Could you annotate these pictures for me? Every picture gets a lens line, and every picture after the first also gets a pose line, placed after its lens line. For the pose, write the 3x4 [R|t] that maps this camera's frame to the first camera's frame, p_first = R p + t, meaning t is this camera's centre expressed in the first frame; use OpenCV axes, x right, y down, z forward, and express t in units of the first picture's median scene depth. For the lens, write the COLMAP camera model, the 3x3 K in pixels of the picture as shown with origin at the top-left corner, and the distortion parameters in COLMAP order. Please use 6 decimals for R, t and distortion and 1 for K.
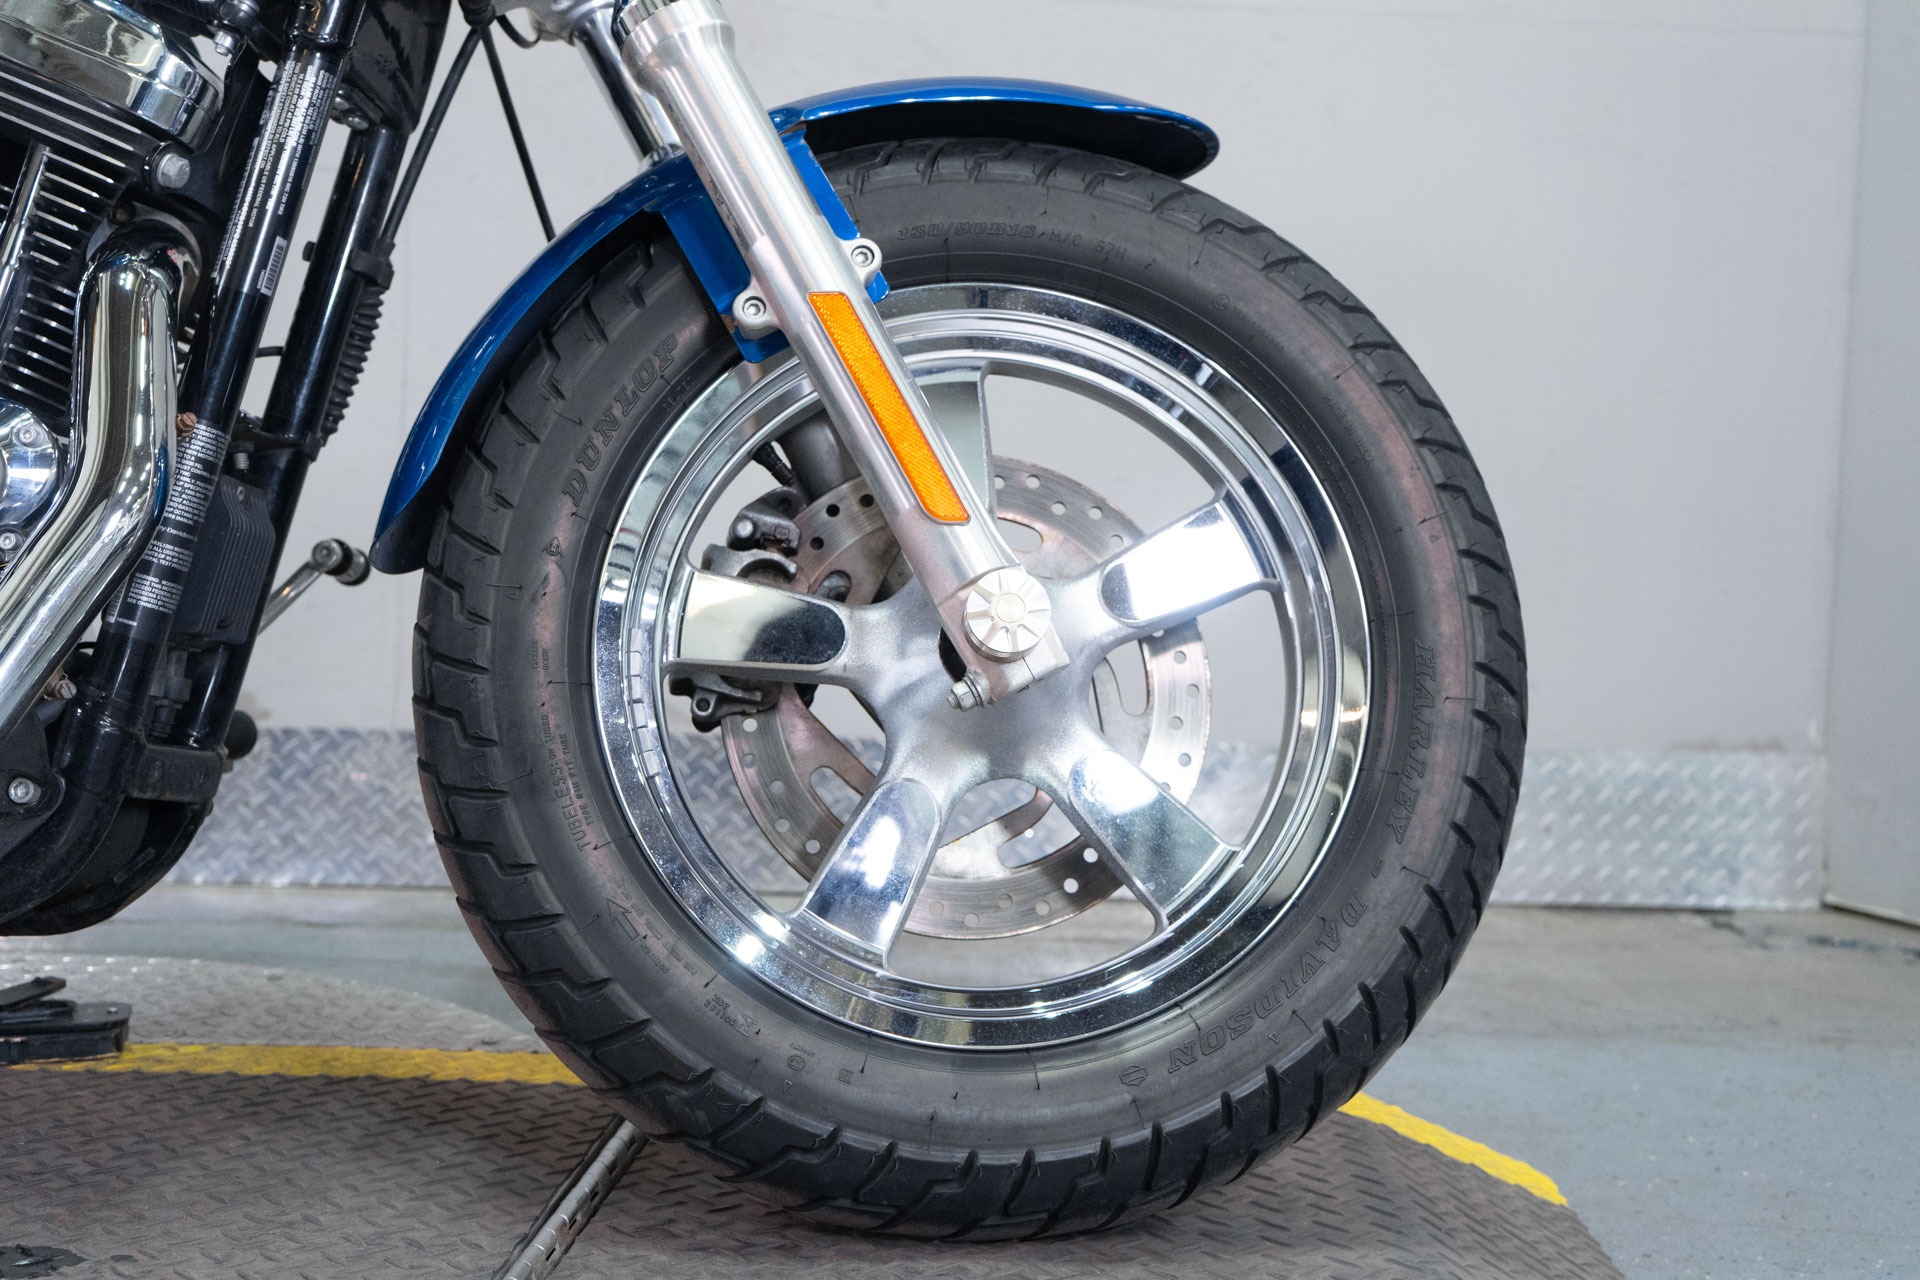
lens RADIAL K [[2278.4, 0, 967.5], [0, 2278.4, 654.2], [0, 0, 1]] dist [0.009309, 0.000000]
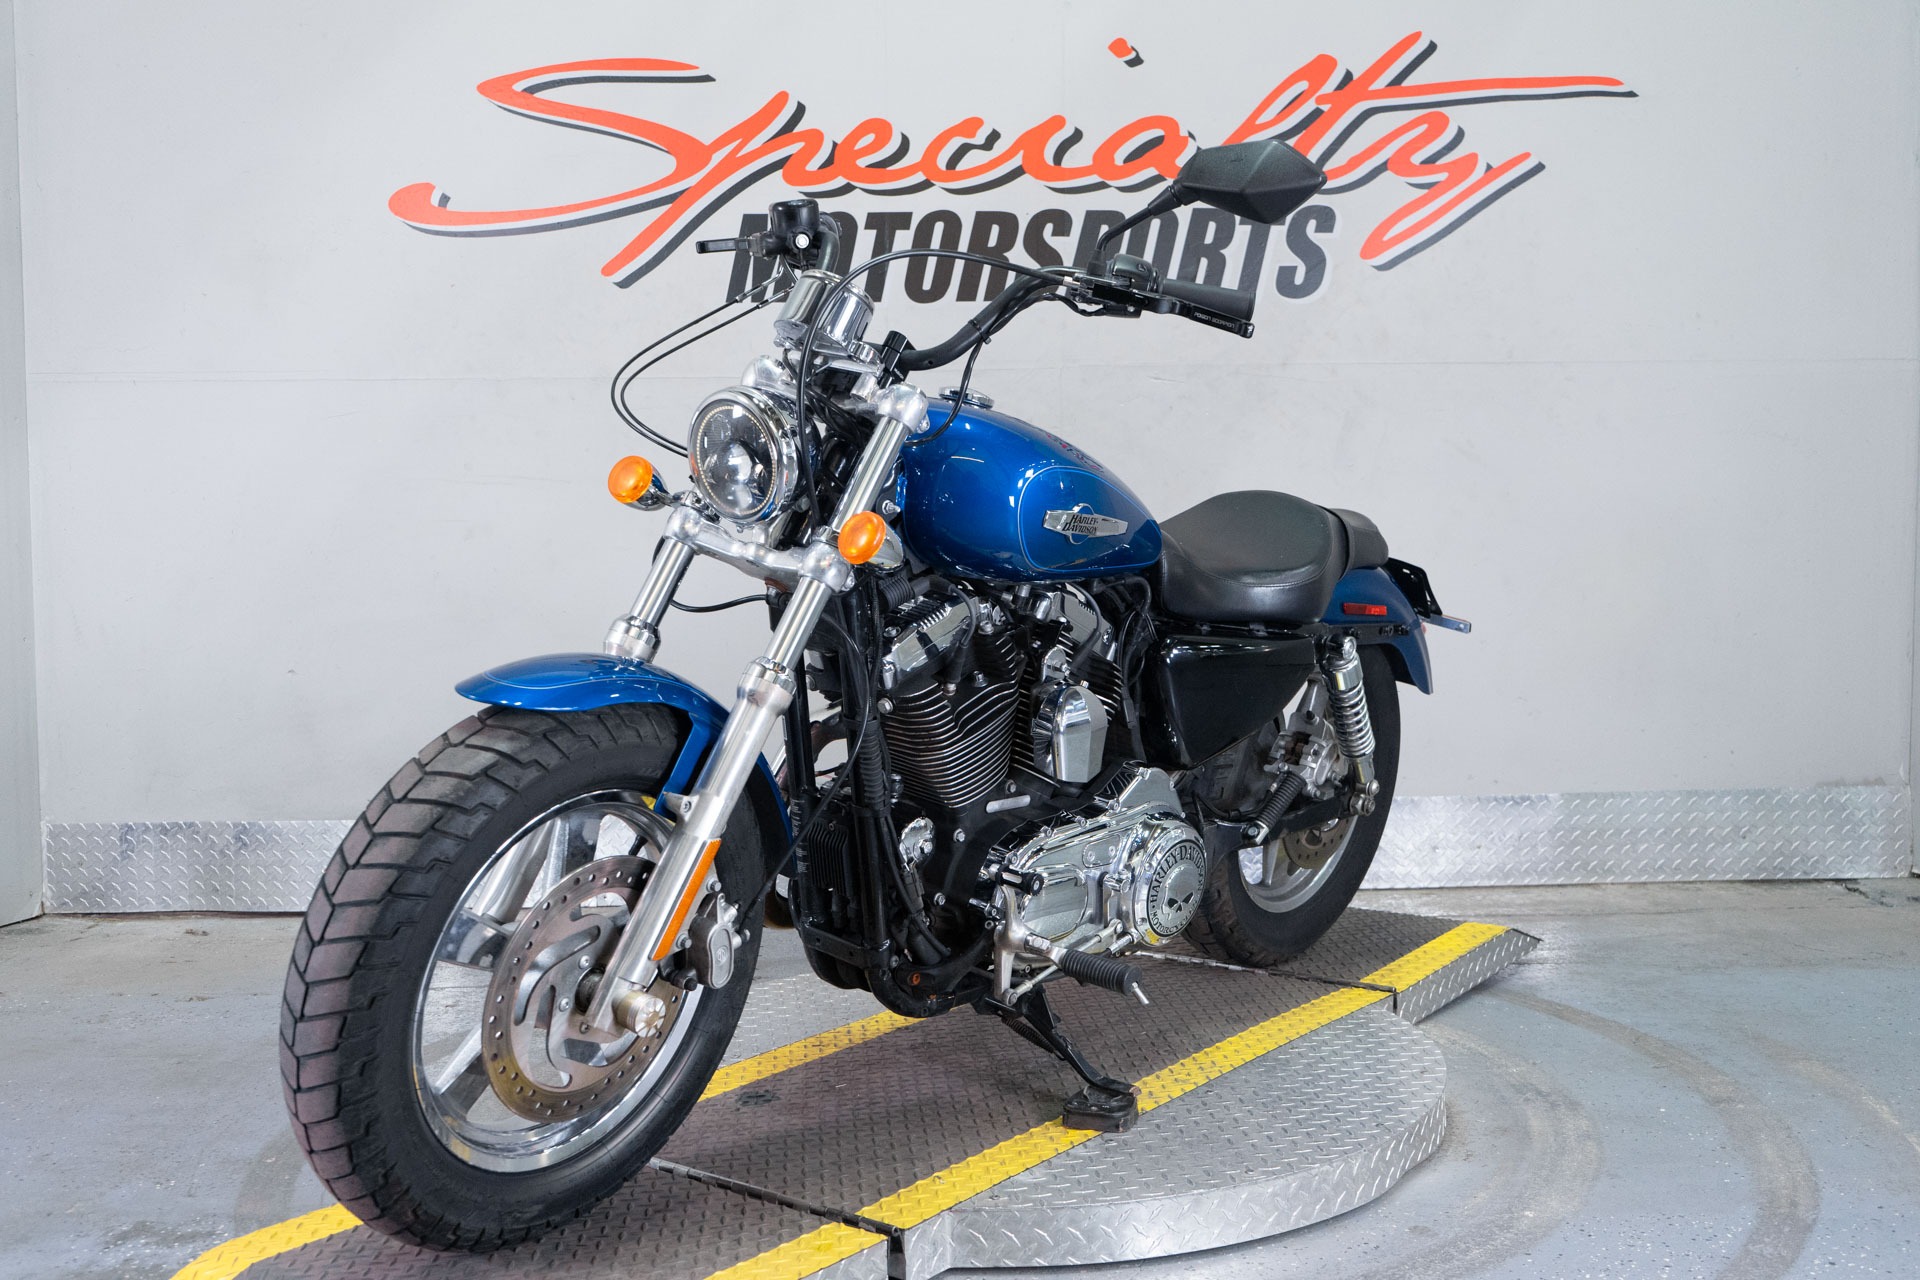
lens RADIAL K [[2066.6, 0, 964.3], [0, 2066.6, 644.8], [0, 0, 1]] dist [0.006228, 0.000000]
pose [[0.998503, -0.042788, -0.034067, -0.267039], [0.043578, 0.998790, 0.022790, -0.126153], [0.033050, -0.024240, 0.999160, -0.552302]]
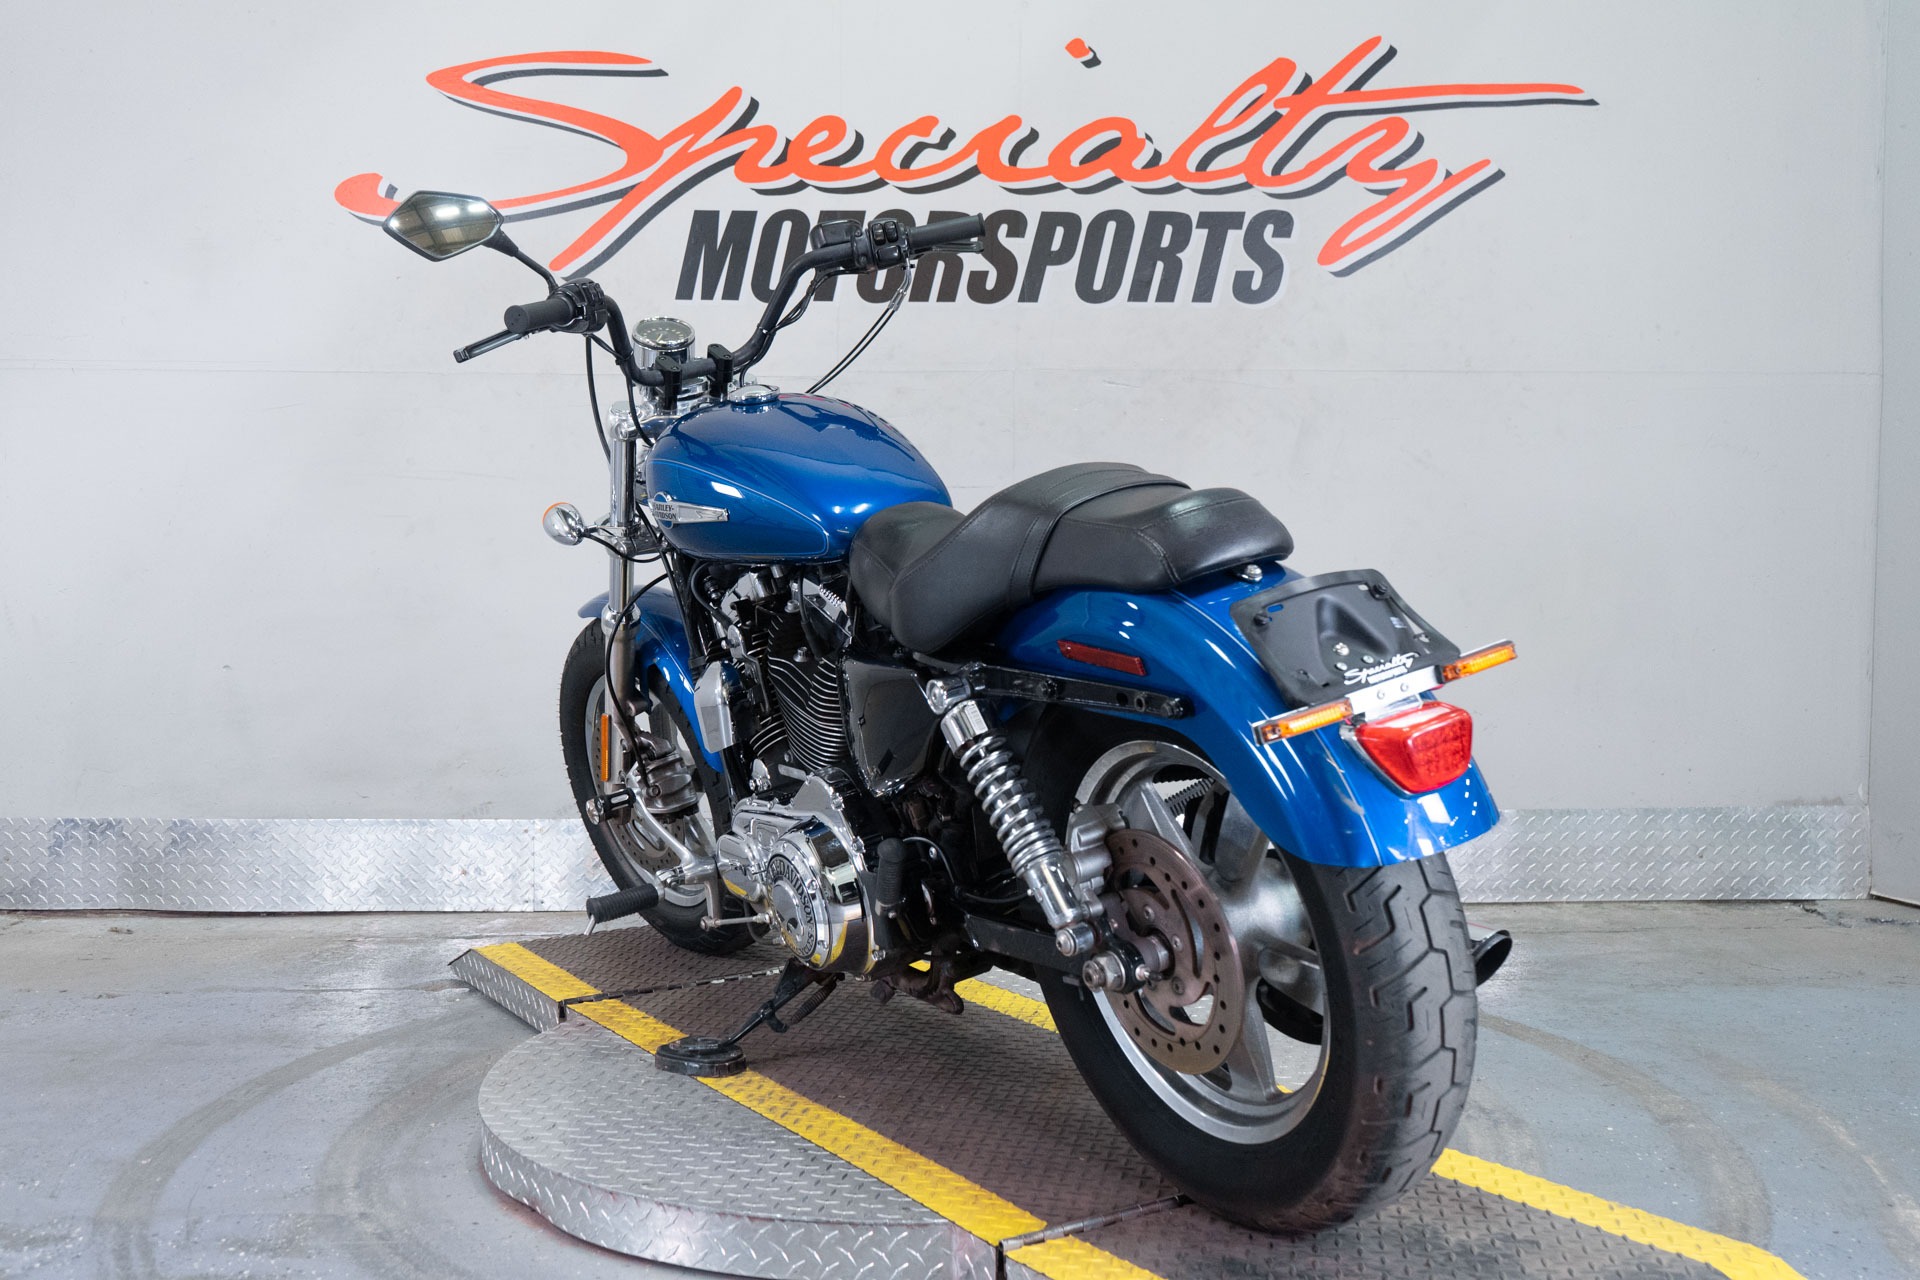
lens RADIAL K [[2001.5, 0, 967.5], [0, 2001.5, 638.0], [0, 0, 1]] dist [-0.001637, 0.000000]
pose [[0.999193, -0.028954, -0.027845, -0.237668], [0.029000, 0.999579, 0.001234, -0.100048], [0.027797, -0.002040, 0.999612, -0.478359]]
